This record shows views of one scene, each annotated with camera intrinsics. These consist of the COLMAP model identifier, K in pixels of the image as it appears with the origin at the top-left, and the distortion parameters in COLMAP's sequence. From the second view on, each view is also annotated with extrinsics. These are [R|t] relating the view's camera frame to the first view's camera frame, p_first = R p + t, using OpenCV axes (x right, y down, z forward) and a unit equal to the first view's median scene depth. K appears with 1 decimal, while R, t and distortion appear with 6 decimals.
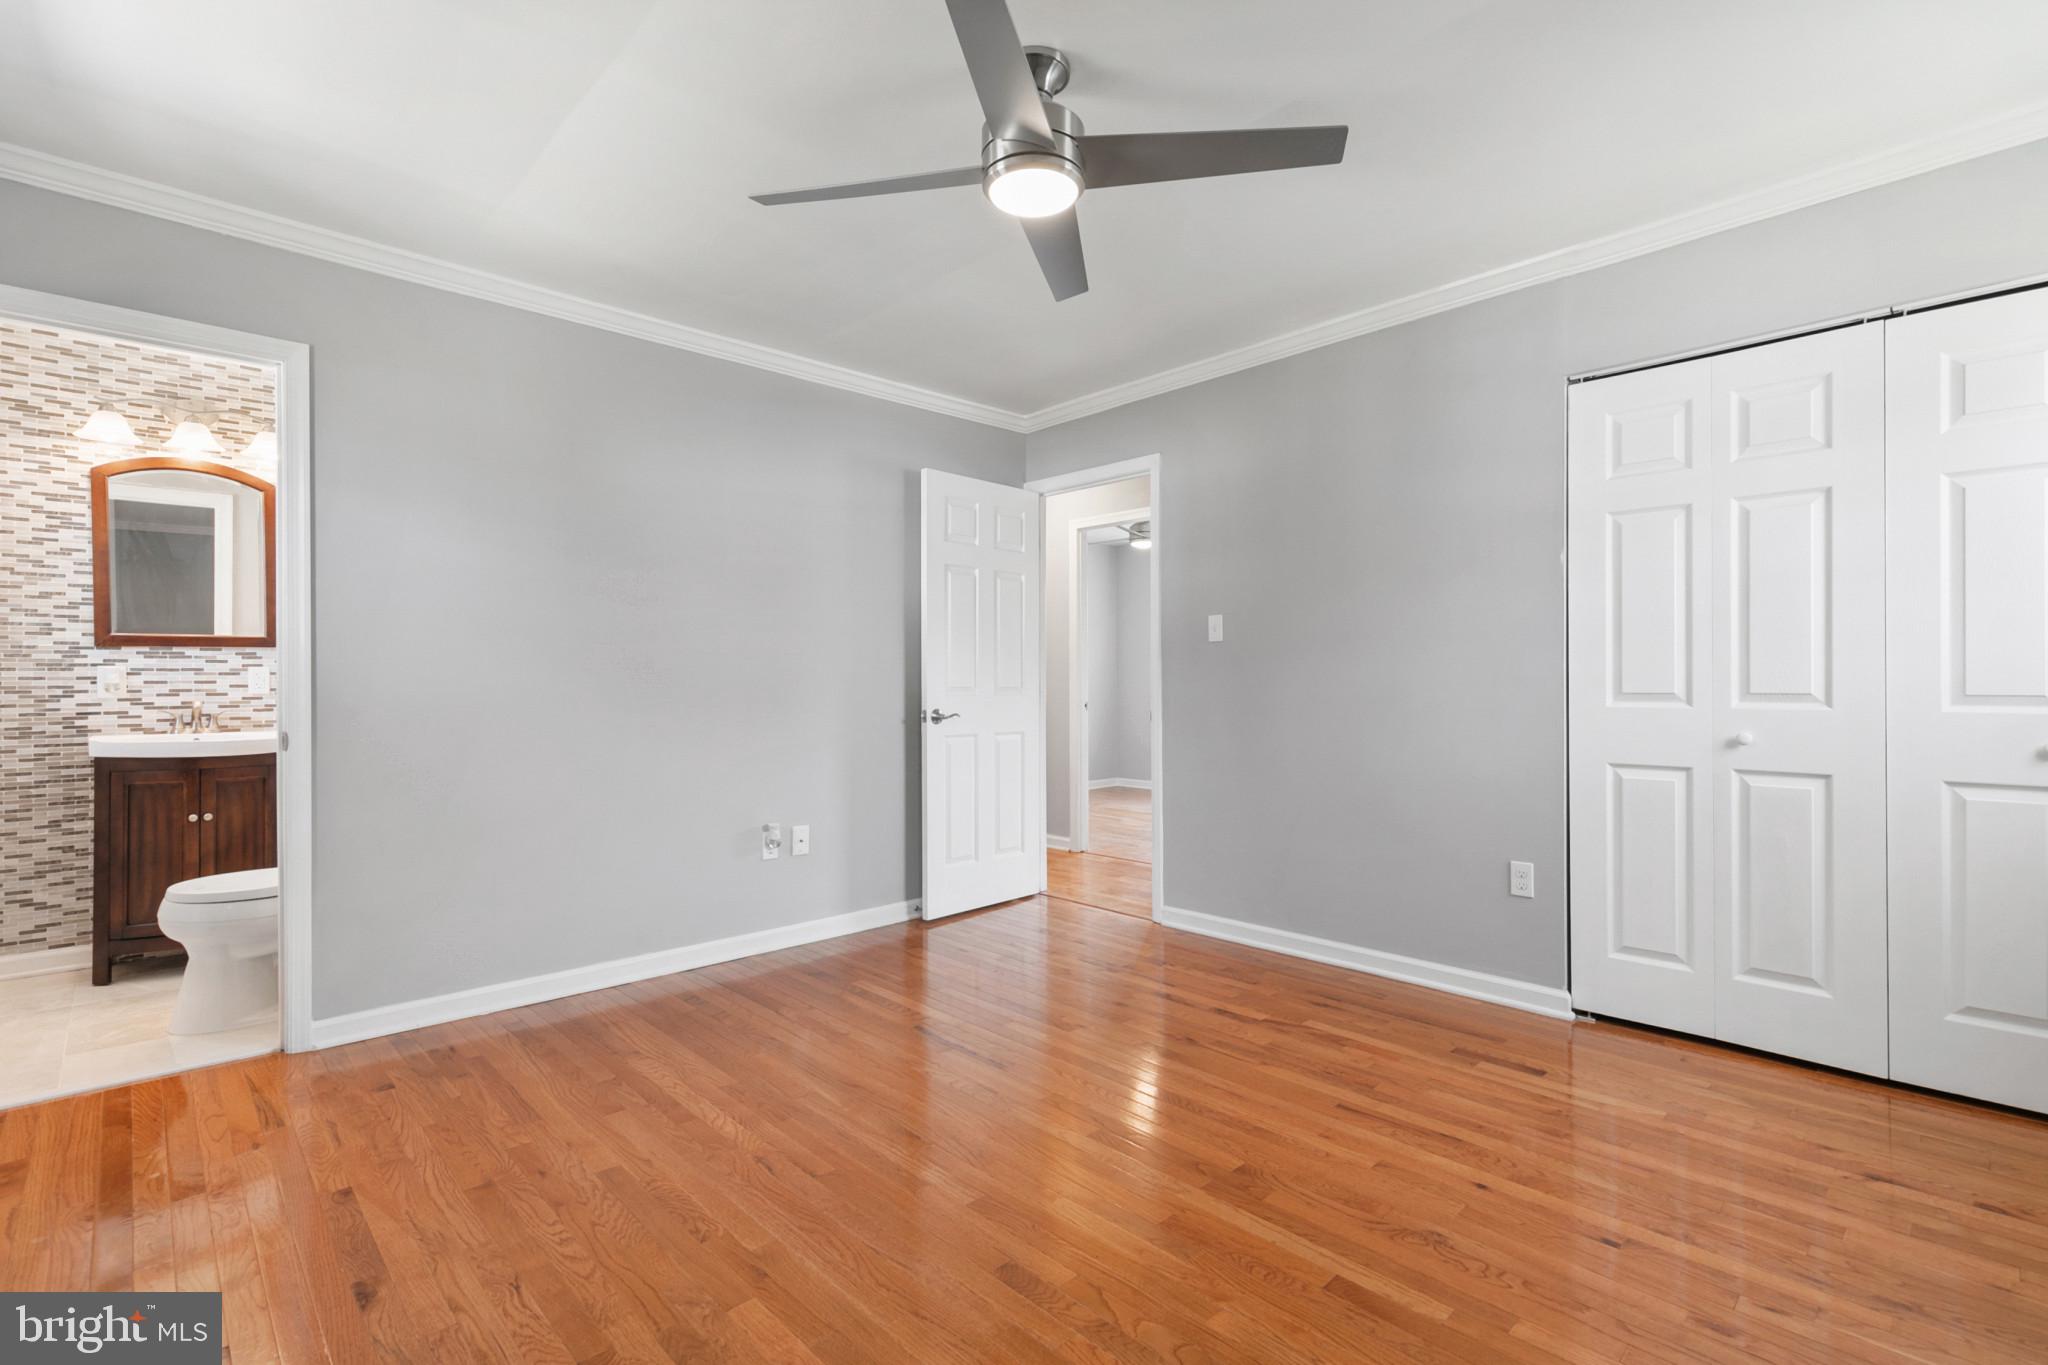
lens RADIAL K [[939.9, 0, 1018.2], [0, 939.9, 677.4], [0, 0, 1]] dist [0.009466, -0.000289]
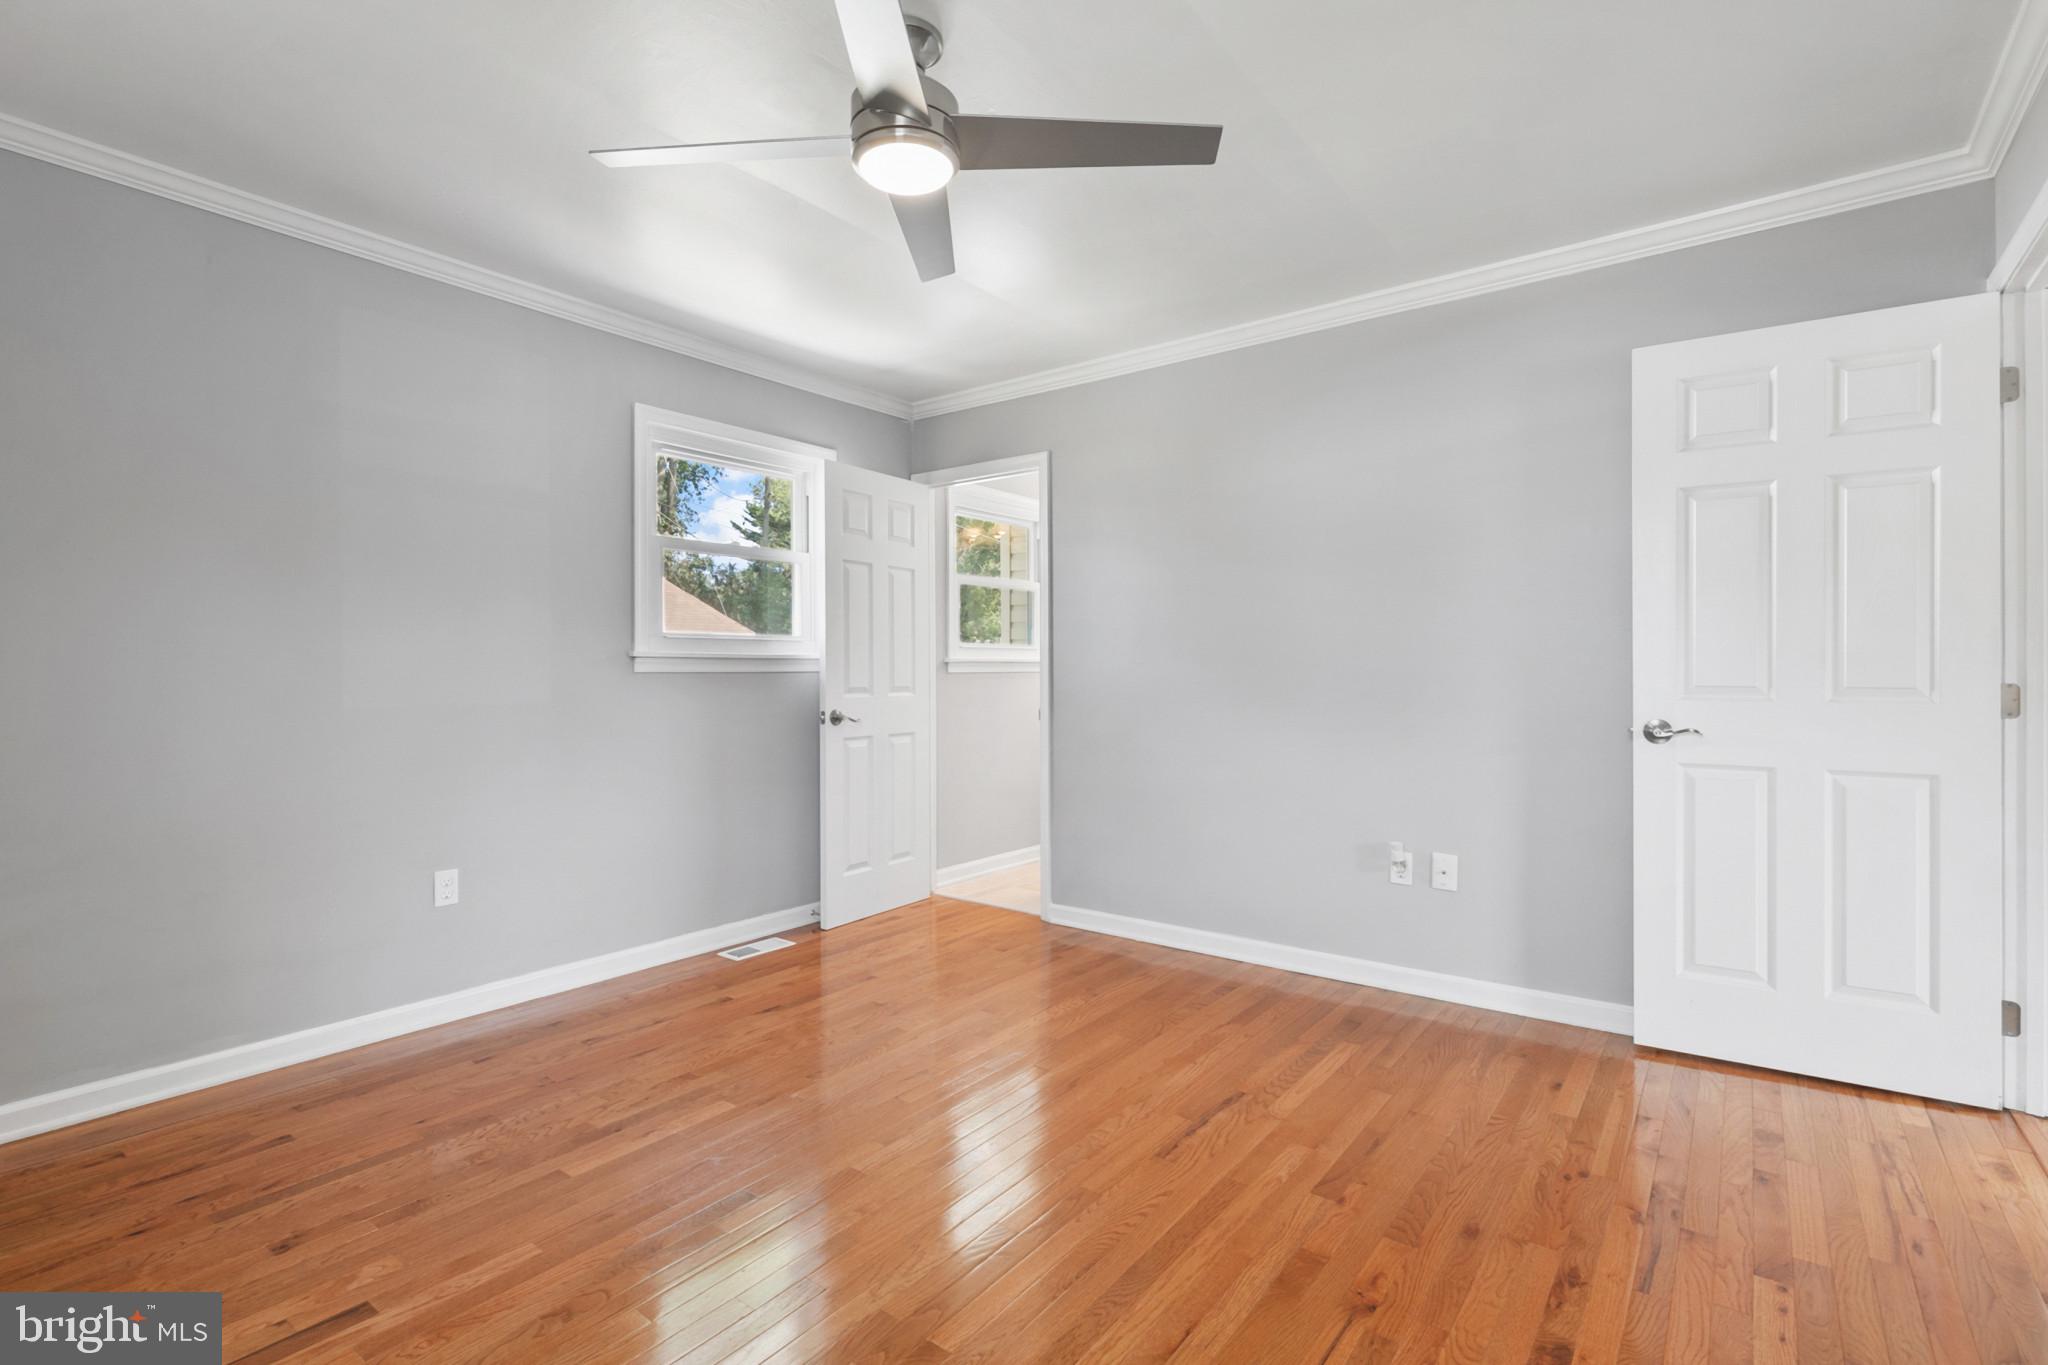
lens RADIAL K [[954.4, 0, 1017.2], [0, 954.4, 671.2], [0, 0, 1]] dist [0.003919, -0.000127]
pose [[0.159895, -0.000094, -0.987134, 0.746727], [0.007889, 0.999968, 0.001182, -0.005490], [0.987103, -0.007977, 0.159890, 0.719865]]
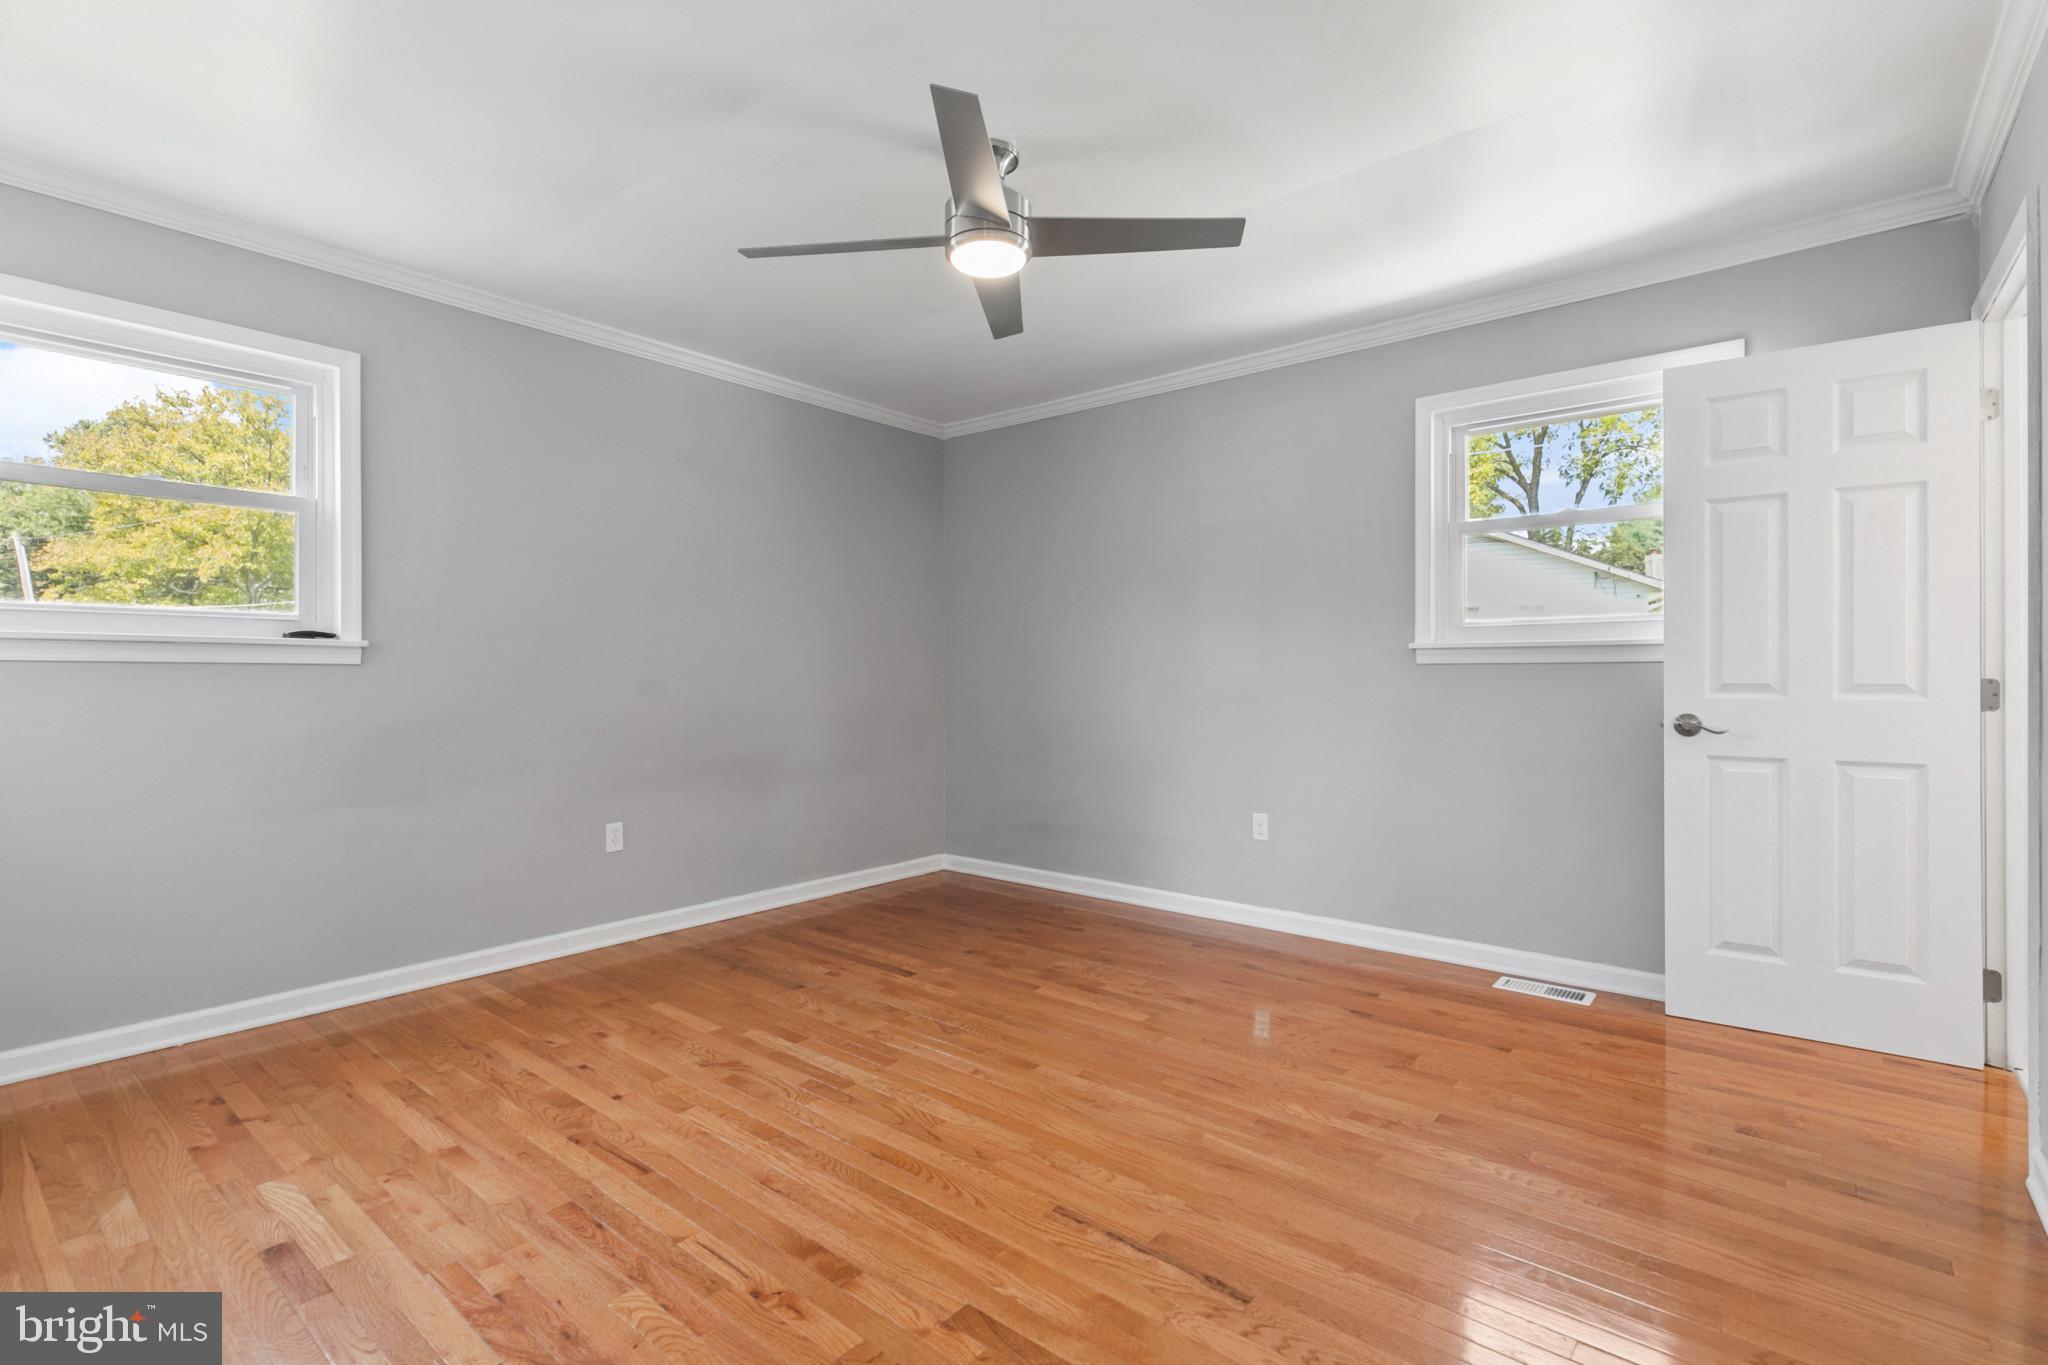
lens RADIAL K [[954.4, 0, 1017.2], [0, 954.4, 671.2], [0, 0, 1]] dist [0.003919, -0.000127]
pose [[-0.992960, 0.004849, -0.118354, 0.094631], [0.005420, 0.999975, -0.004502, 0.006879], [0.118329, -0.005112, -0.992961, 1.653933]]
